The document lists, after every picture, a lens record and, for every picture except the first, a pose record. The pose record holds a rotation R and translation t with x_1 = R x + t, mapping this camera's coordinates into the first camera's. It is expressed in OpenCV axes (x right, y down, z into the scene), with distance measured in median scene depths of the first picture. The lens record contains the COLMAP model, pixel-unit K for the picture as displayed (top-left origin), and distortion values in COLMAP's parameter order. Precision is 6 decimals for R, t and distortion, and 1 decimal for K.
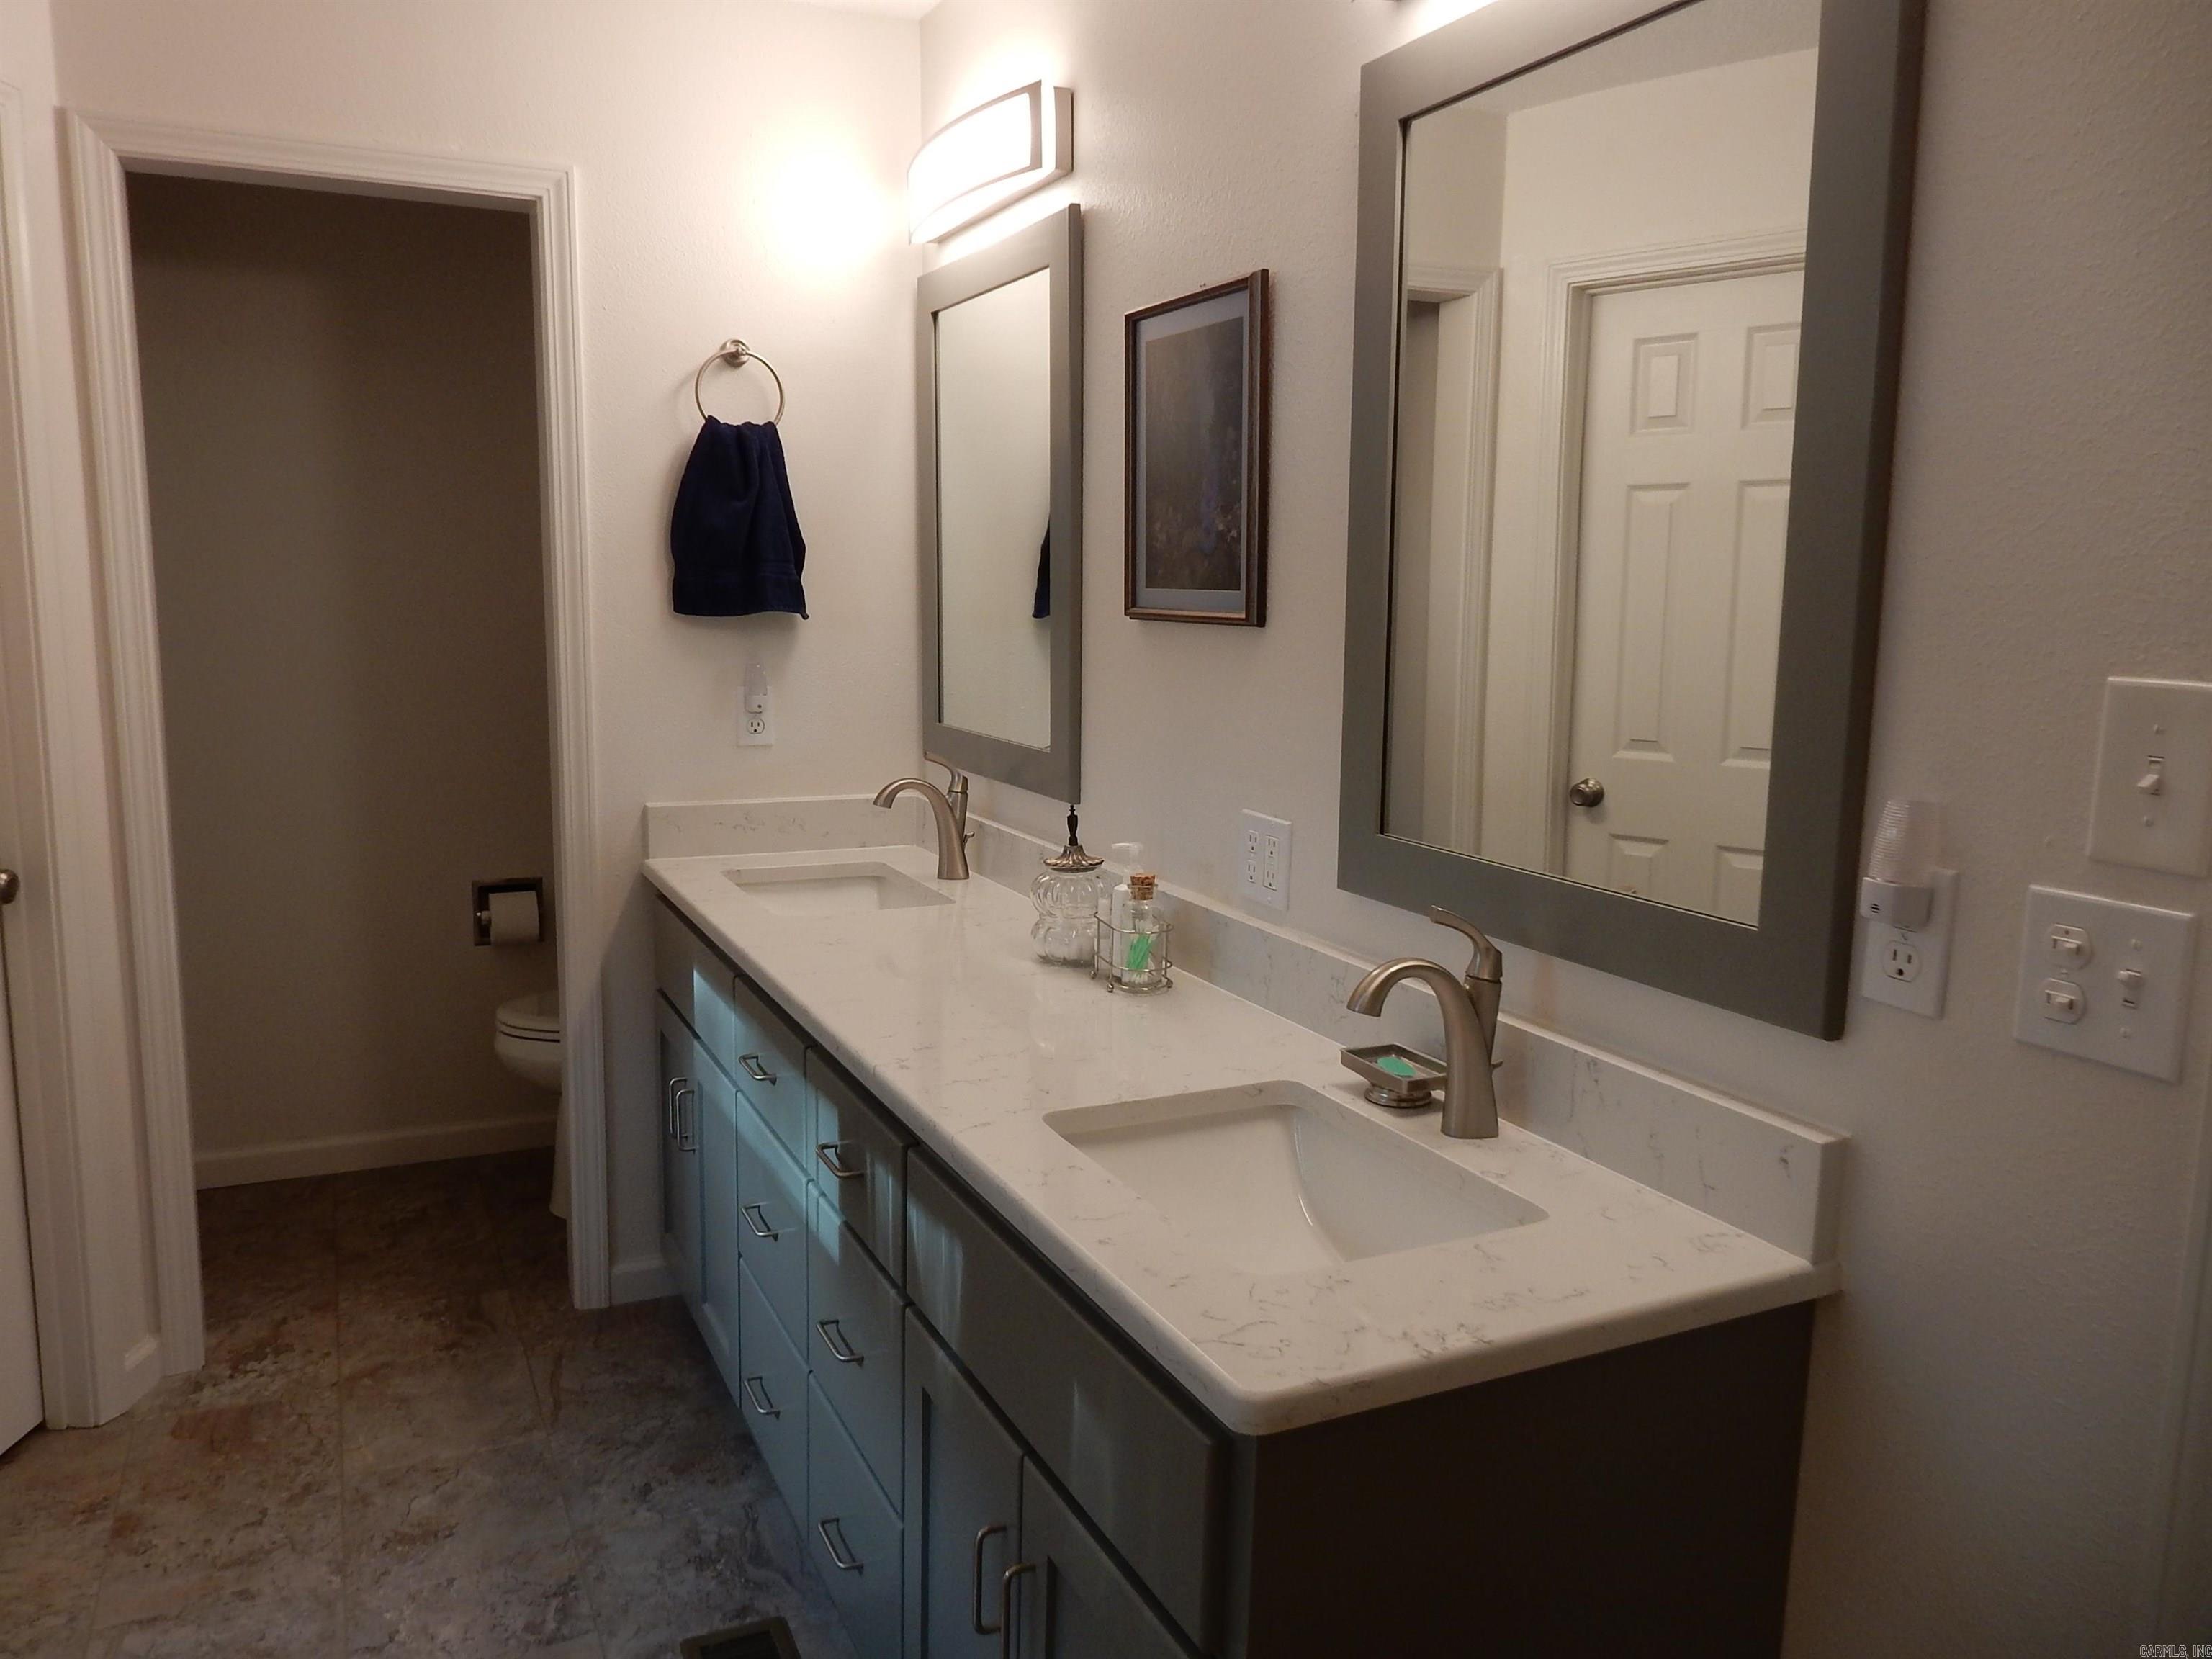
lens RADIAL K [[1624.0, 0, 1092.9], [0, 1624.0, 844.5], [0, 0, 1]] dist [0.001403, -0.002091]
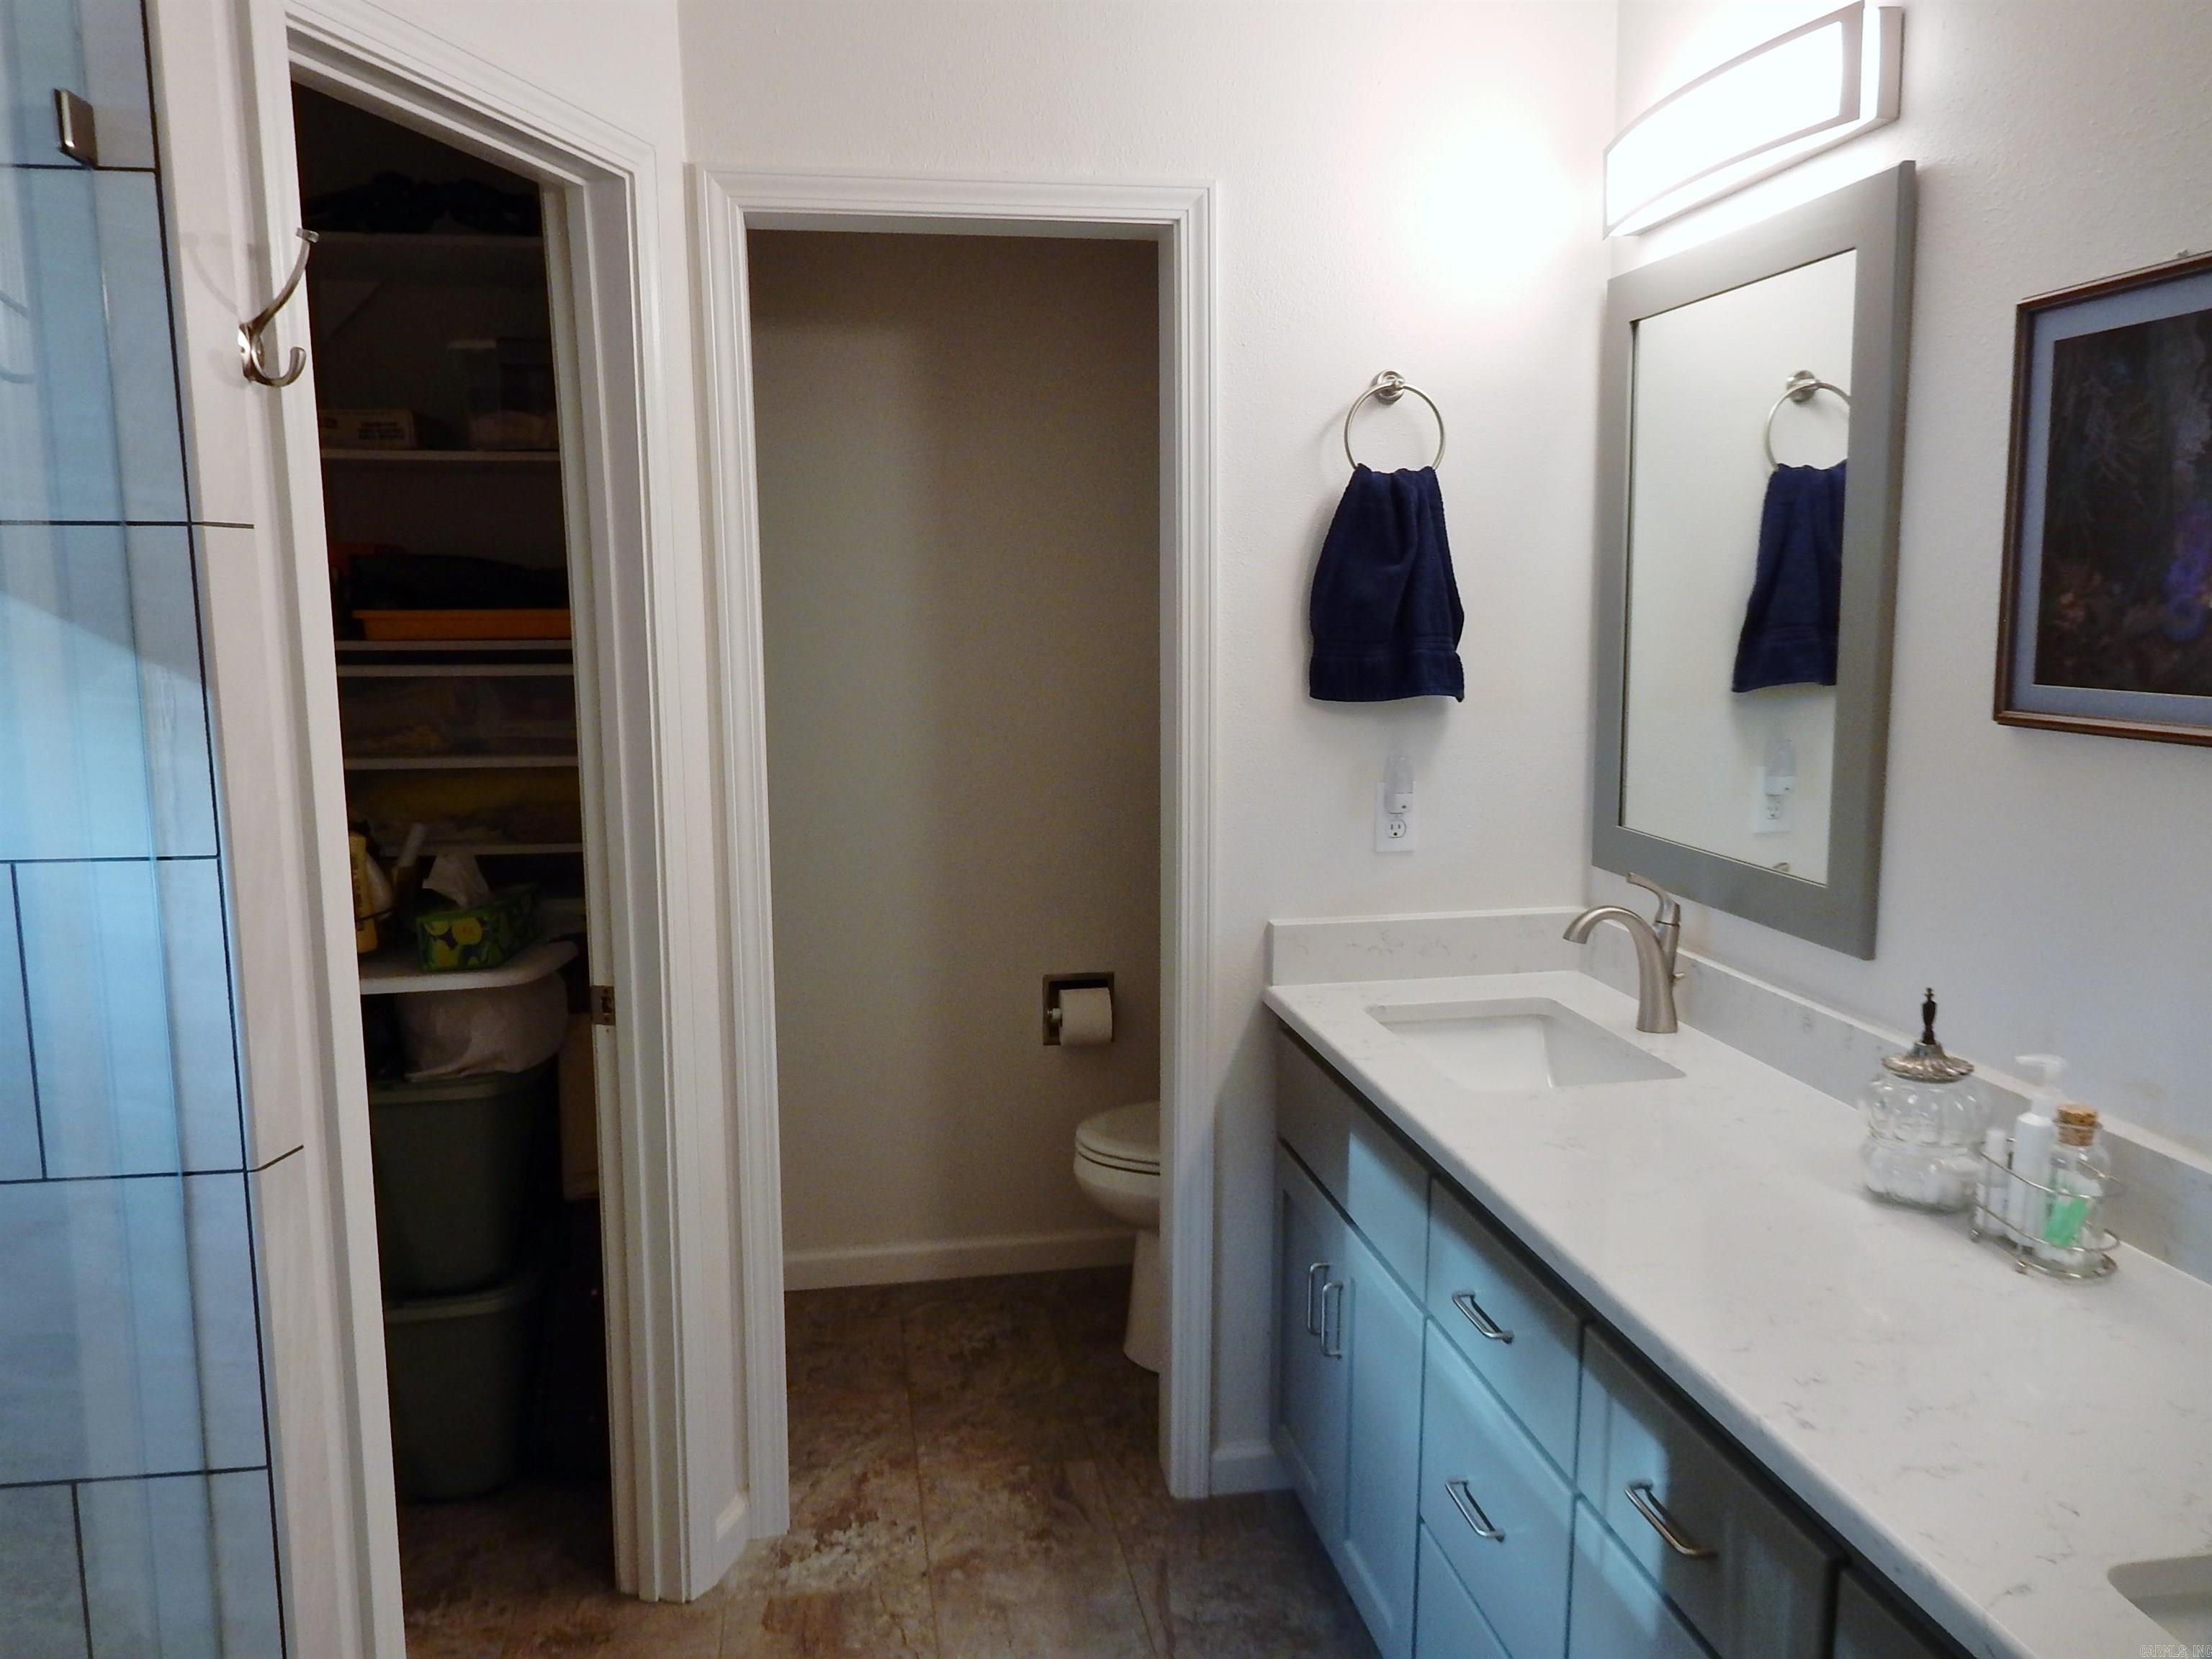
lens RADIAL K [[1624.0, 0, 1092.9], [0, 1624.0, 844.5], [0, 0, 1]] dist [0.001403, -0.002091]
pose [[0.962148, 0.018515, -0.271896, -0.140382], [-0.021174, 0.999752, -0.006845, -0.060142], [0.271702, 0.012343, 0.962302, 0.161933]]
